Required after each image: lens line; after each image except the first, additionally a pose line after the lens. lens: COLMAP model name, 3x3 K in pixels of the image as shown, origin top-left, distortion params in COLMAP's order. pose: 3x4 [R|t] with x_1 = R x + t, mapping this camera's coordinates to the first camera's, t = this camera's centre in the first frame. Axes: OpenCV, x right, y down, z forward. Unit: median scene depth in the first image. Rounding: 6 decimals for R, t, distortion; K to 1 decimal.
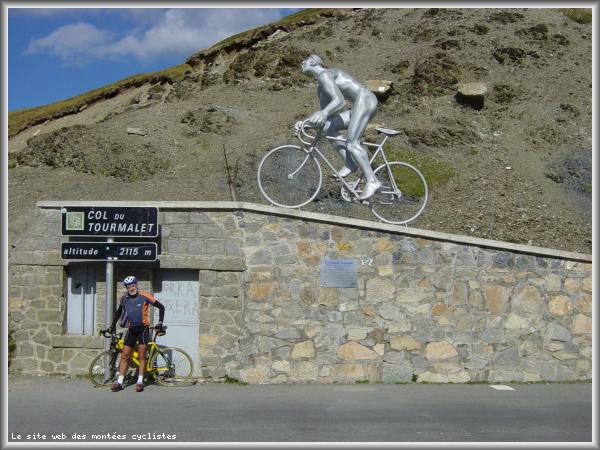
lens RADIAL K [[1008.9, 0, 300.0], [0, 1008.9, 225.0], [0, 0, 1]] dist [-0.045094, 0.085138]
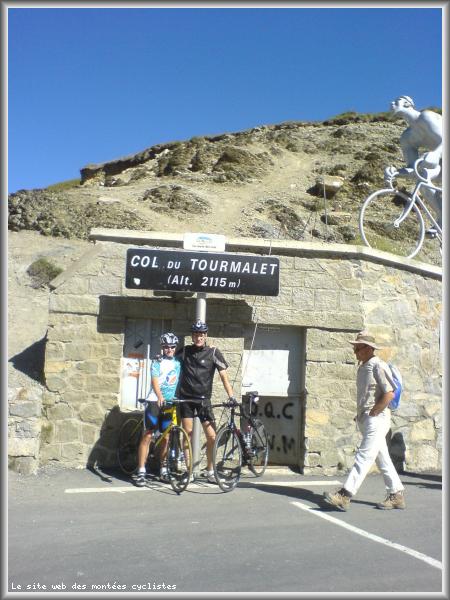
lens RADIAL K [[664.6, 0, 211.0], [0, 664.6, 312.1], [0, 0, 1]] dist [-0.001839, -0.010461]
pose [[0.956572, 0.051598, 0.286894, -0.321503], [-0.030870, 0.996606, -0.076314, 0.074150], [-0.289858, 0.064144, 0.954918, 0.525437]]
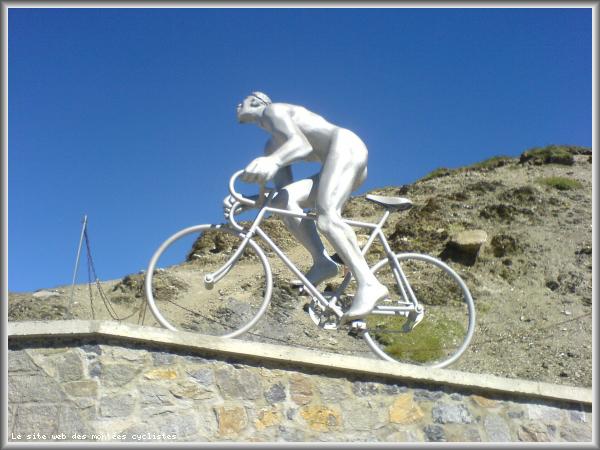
lens RADIAL K [[609.5, 0, 313.8], [0, 609.5, 238.6], [0, 0, 1]] dist [-0.067582, 0.001682]
pose [[0.999061, -0.011105, 0.041885, 0.031067], [0.024377, 0.943183, -0.331377, 0.036522], [-0.035825, 0.332087, 0.942568, 0.714598]]
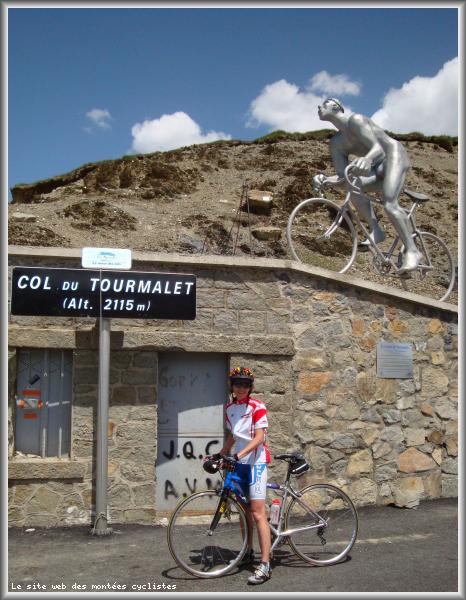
lens RADIAL K [[604.5, 0, 216.2], [0, 604.5, 336.6], [0, 0, 1]] dist [-0.059383, 0.003406]
pose [[0.928437, 0.021267, 0.370880, -0.262930], [0.000398, 0.998303, -0.058240, 0.056434], [-0.371489, 0.054219, 0.926853, 0.619576]]
